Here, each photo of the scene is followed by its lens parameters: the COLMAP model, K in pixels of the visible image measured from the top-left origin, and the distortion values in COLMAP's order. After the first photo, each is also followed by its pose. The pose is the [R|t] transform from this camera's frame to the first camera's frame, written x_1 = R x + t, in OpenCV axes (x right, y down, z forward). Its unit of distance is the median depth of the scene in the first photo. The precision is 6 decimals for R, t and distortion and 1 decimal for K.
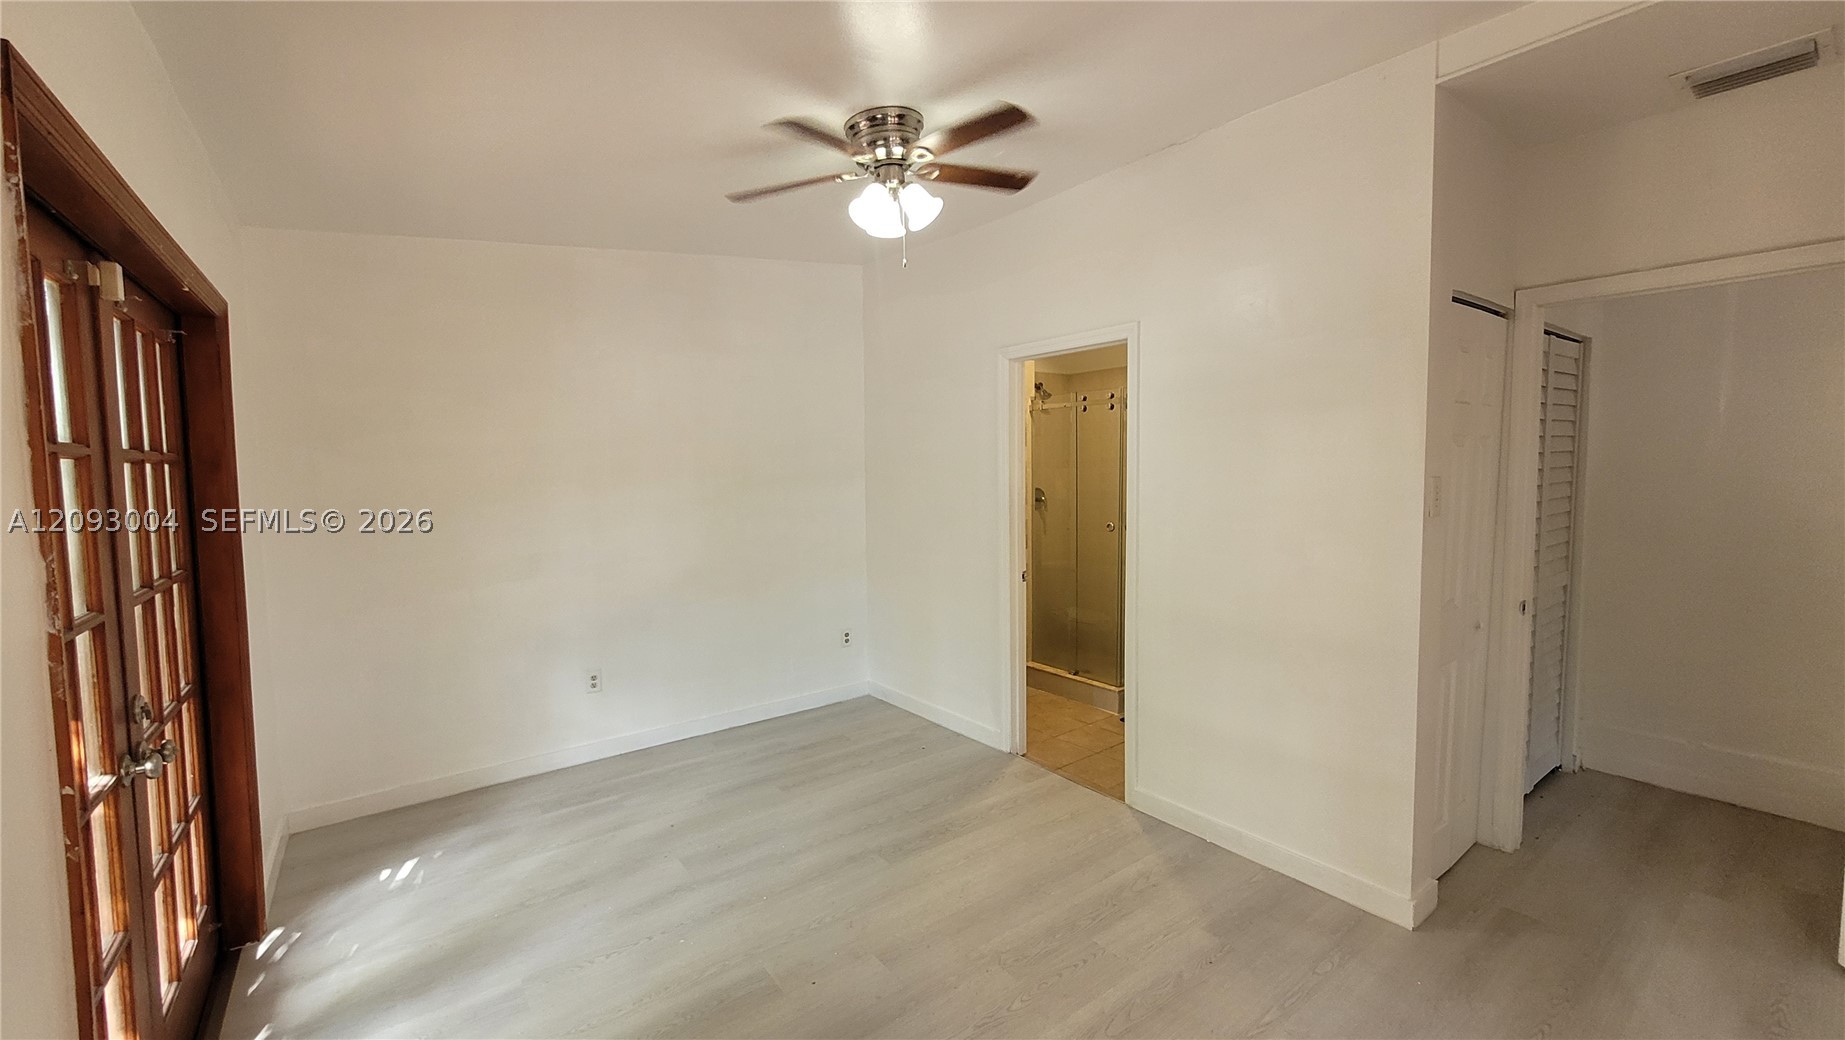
lens RADIAL K [[731.8, 0, 912.5], [0, 731.8, 513.7], [0, 0, 1]] dist [0.000306, 0.000001]
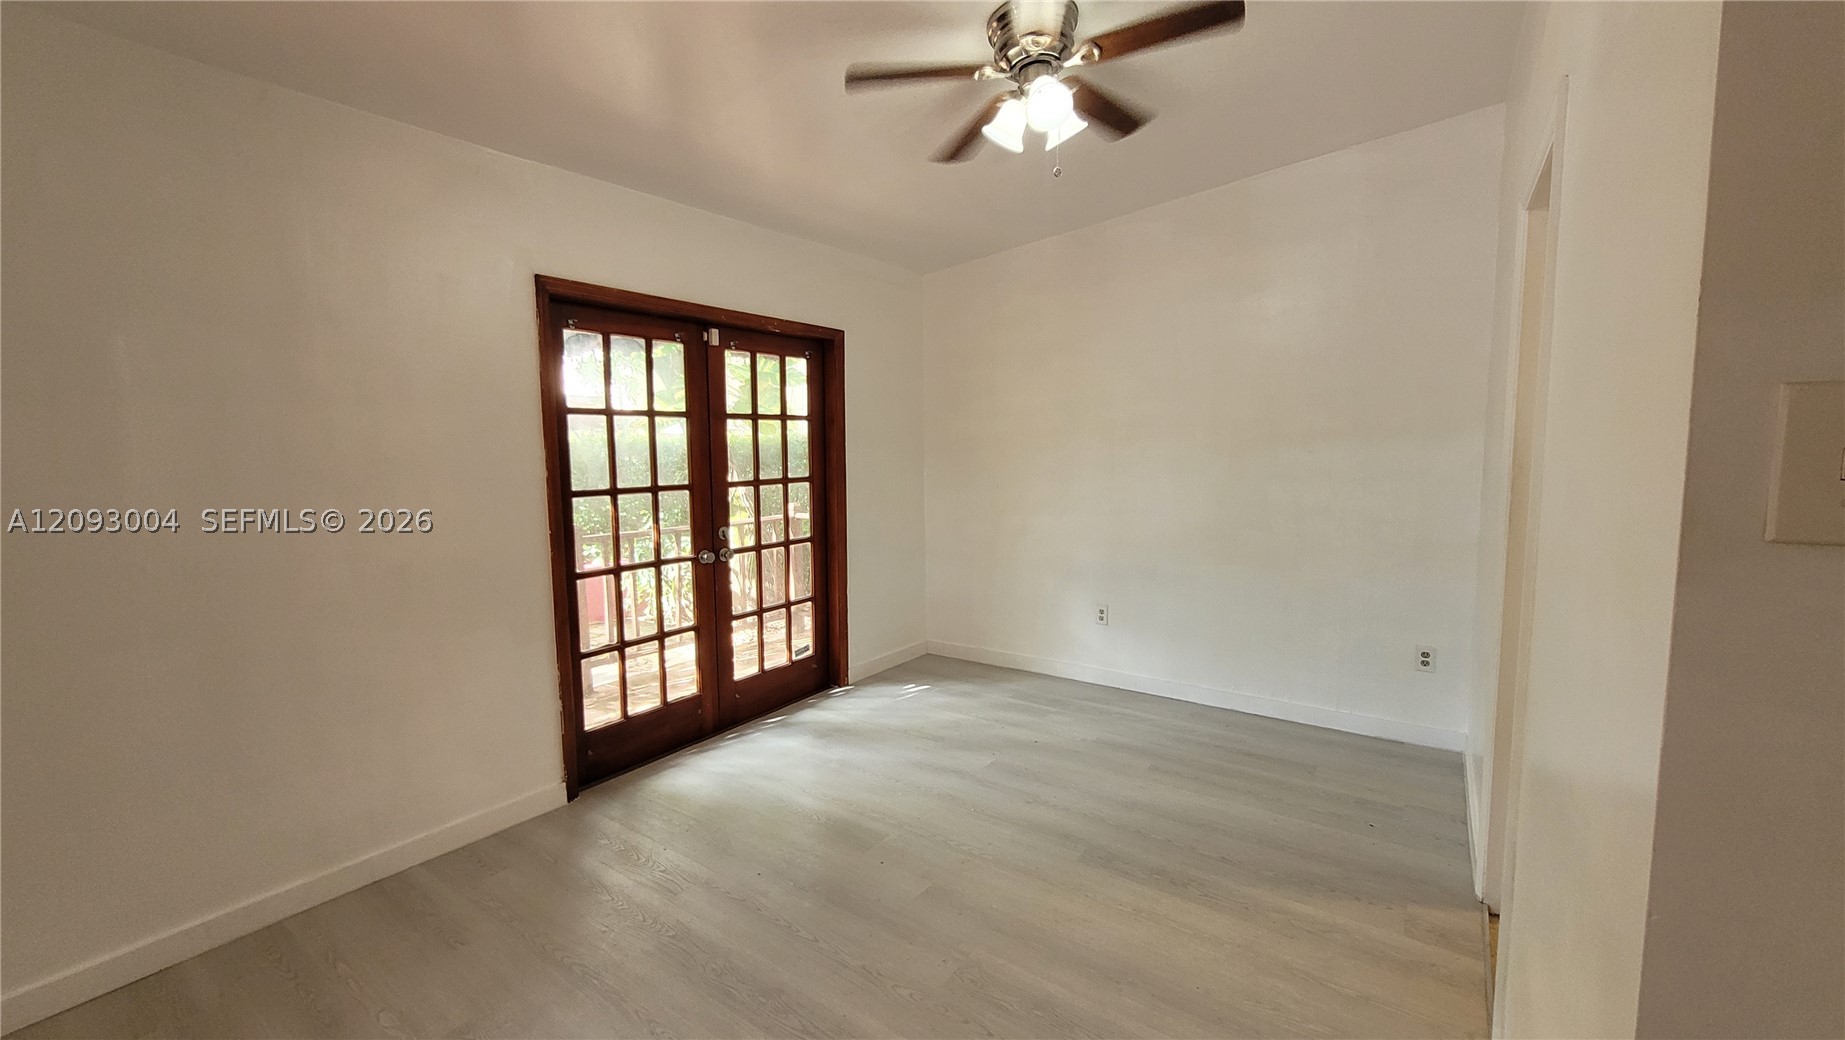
lens RADIAL K [[731.8, 0, 912.4], [0, 731.8, 520.5], [0, 0, 1]] dist [0.000306, 0.000001]
pose [[0.299541, 0.111556, -0.947539, 0.618121], [-0.057459, 0.993447, 0.098797, -0.006791], [0.952352, 0.024851, 0.303988, 0.463304]]
